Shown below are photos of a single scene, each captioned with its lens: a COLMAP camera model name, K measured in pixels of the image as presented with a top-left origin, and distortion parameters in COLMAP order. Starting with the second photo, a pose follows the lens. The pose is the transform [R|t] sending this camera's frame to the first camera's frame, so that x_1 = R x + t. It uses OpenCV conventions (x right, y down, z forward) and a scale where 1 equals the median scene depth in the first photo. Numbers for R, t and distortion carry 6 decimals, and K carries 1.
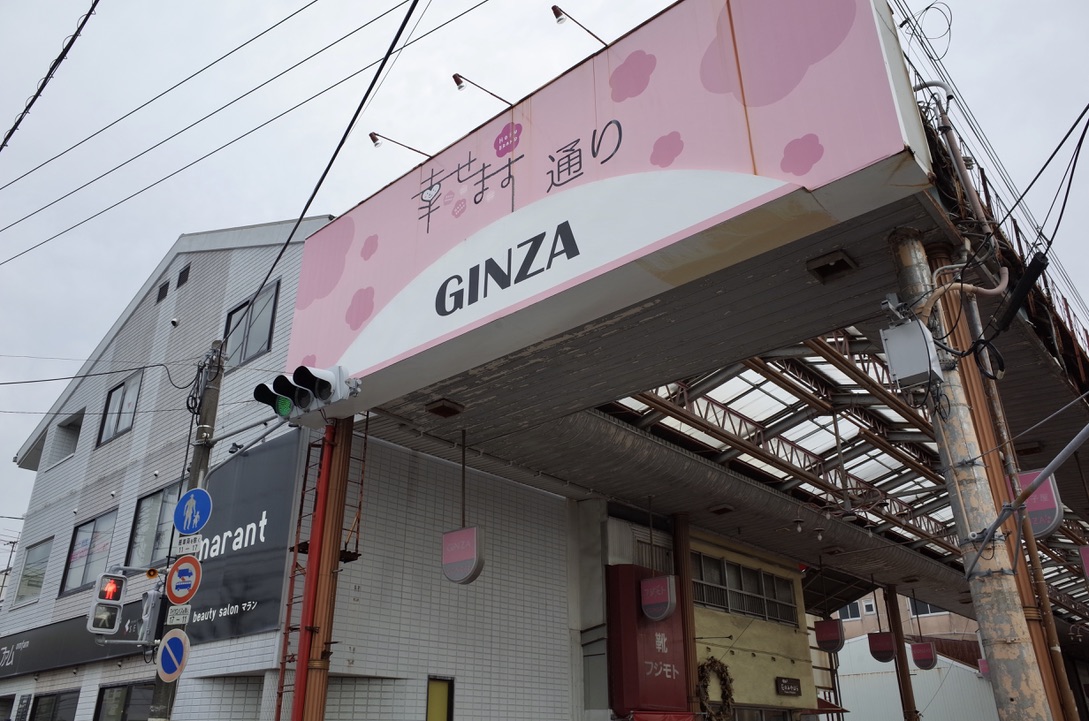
lens RADIAL K [[859.2, 0, 544.5], [0, 859.2, 360.5], [0, 0, 1]] dist [-0.056189, 0.048363]
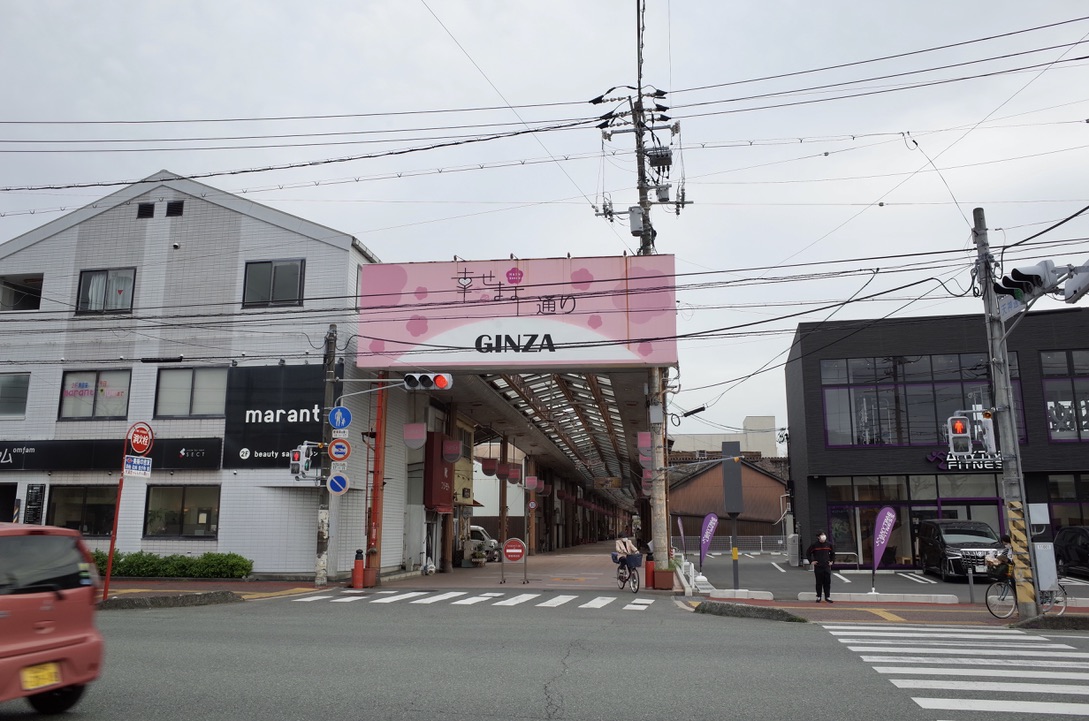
lens RADIAL K [[859.2, 0, 544.5], [0, 859.2, 360.5], [0, 0, 1]] dist [-0.056189, 0.048363]
pose [[0.819384, 0.118595, 0.560843, -1.002723], [-0.250669, 0.953995, 0.164493, -0.358427], [-0.515534, -0.275370, 0.811416, -0.774668]]
